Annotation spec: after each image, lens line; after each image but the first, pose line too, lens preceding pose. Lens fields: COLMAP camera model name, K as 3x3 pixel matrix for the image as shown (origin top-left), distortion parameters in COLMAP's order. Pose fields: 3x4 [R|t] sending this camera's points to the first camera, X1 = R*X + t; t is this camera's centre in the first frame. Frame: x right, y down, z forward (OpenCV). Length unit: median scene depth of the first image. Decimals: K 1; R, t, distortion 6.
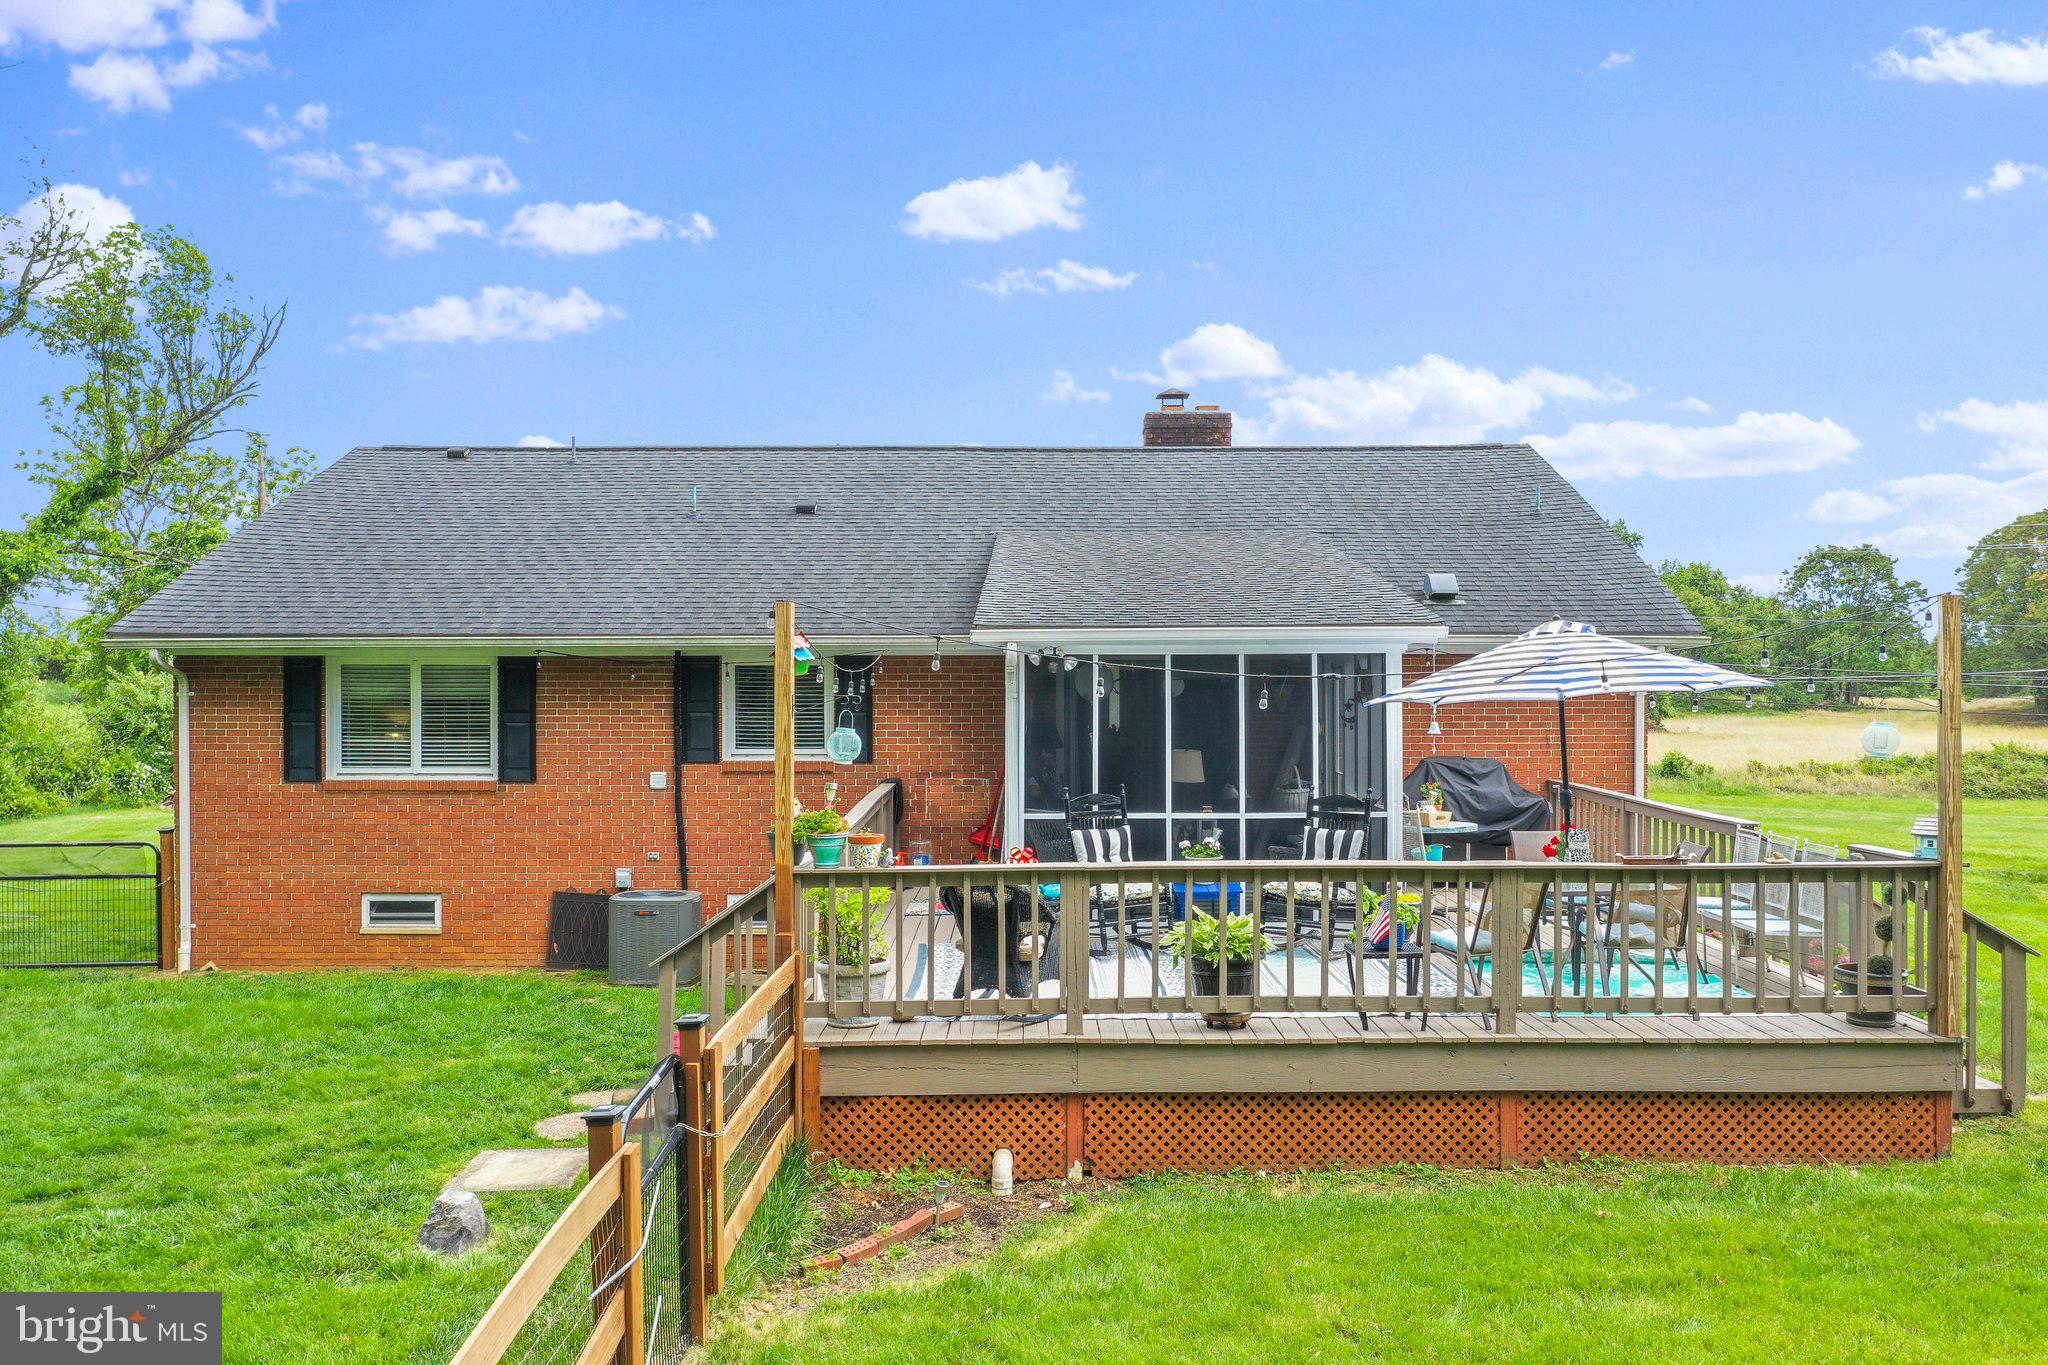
lens RADIAL K [[1600.7, 0, 1010.4], [0, 1600.7, 678.7], [0, 0, 1]] dist [0.017617, 0.003610]
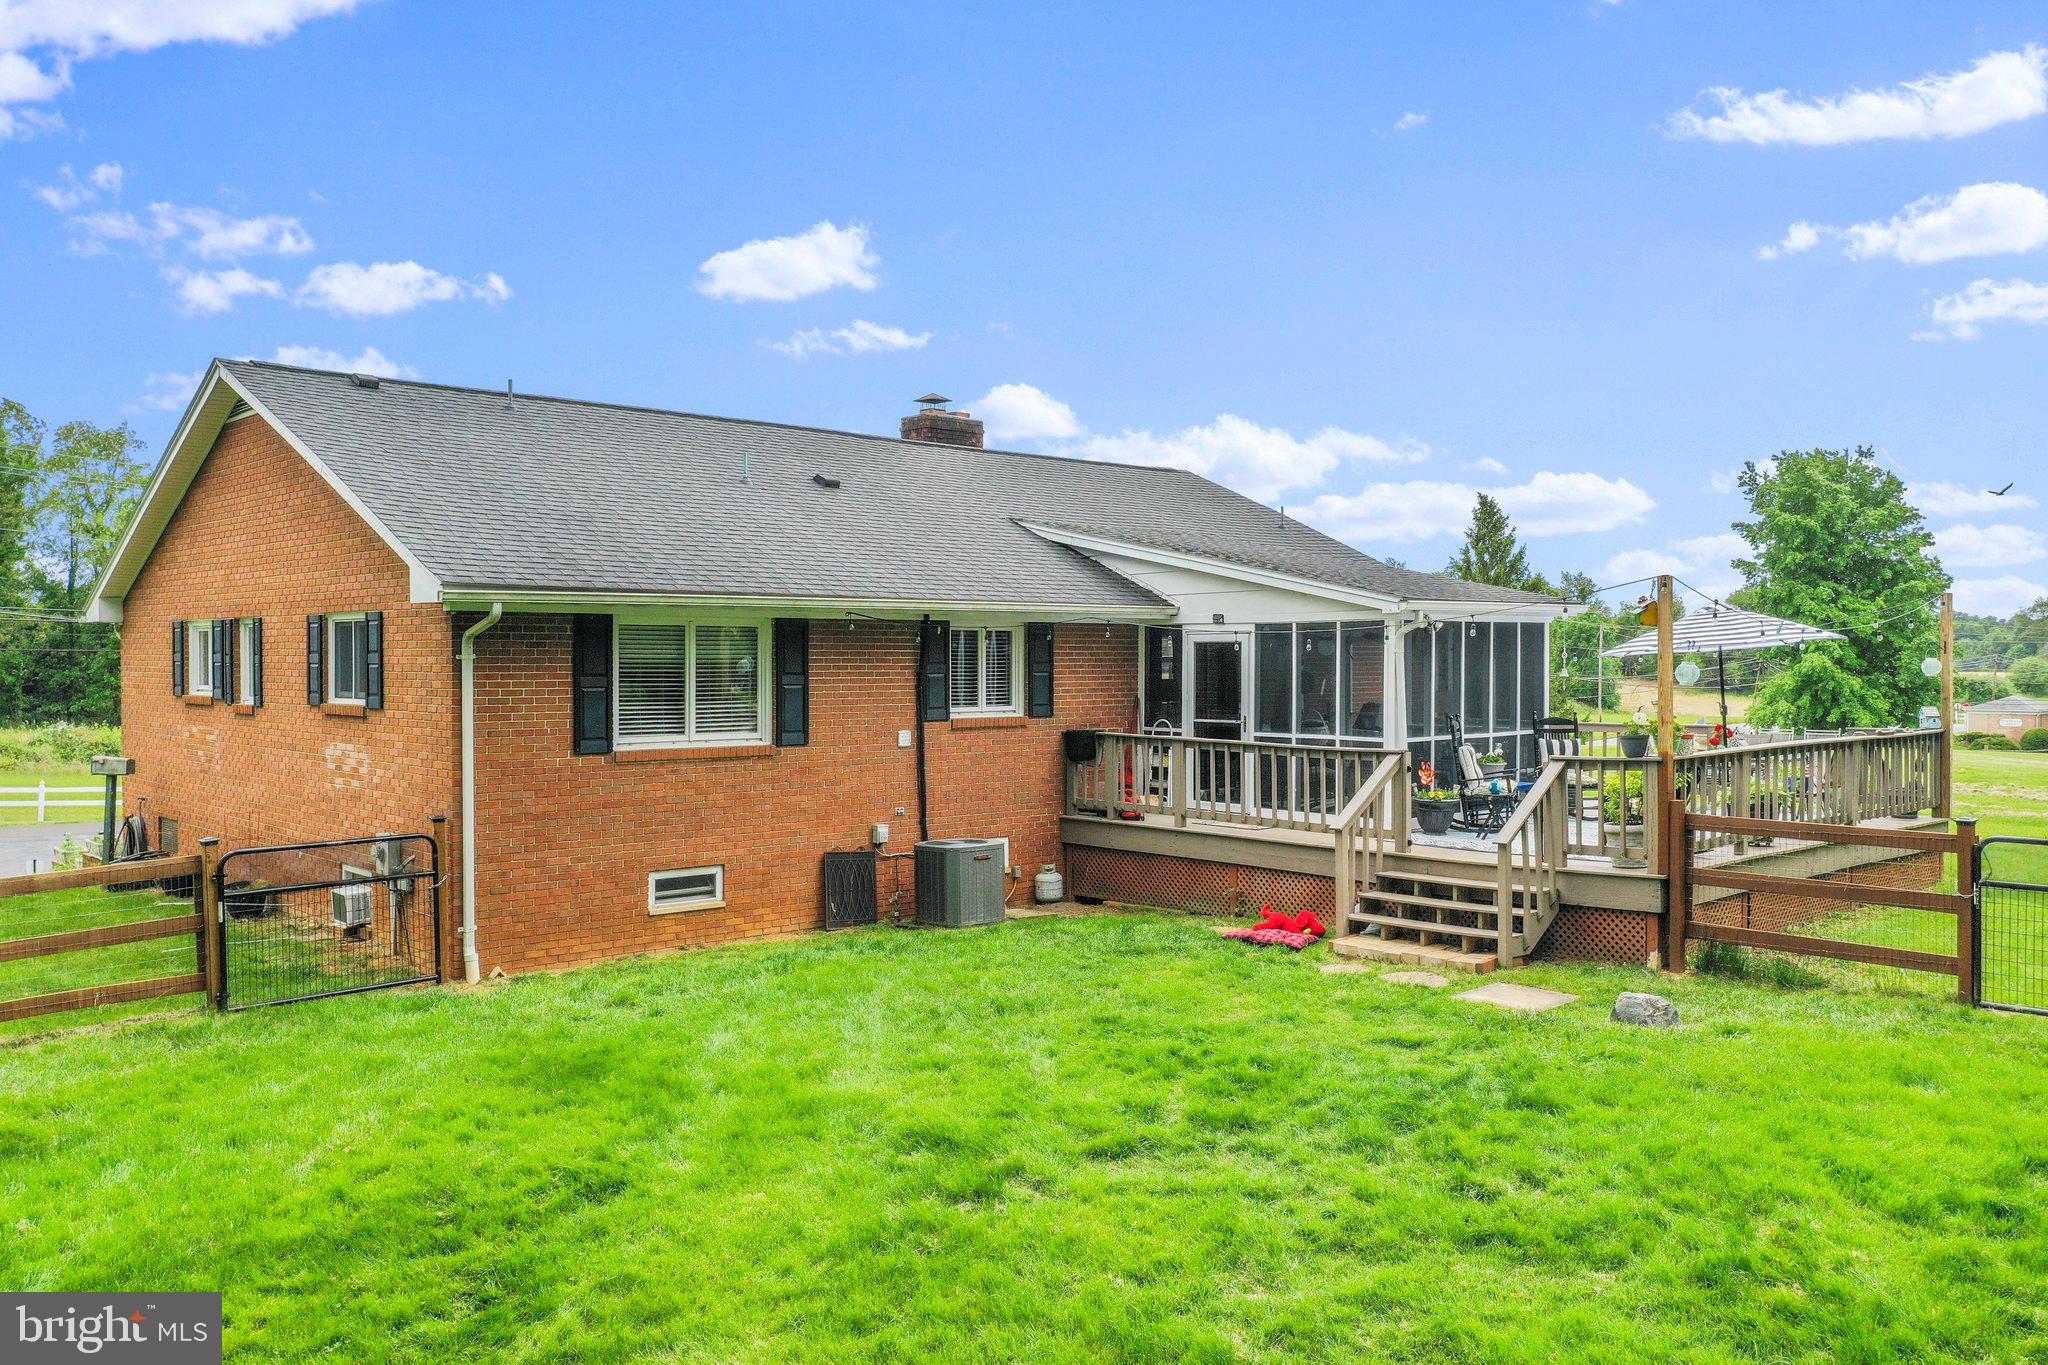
lens RADIAL K [[1600.7, 0, 1010.4], [0, 1600.7, 678.7], [0, 0, 1]] dist [0.017617, 0.003610]
pose [[0.750906, -0.011554, 0.660309, -0.856499], [0.010802, 0.999928, 0.005213, 0.019816], [-0.660321, 0.003218, 0.750976, 0.169523]]
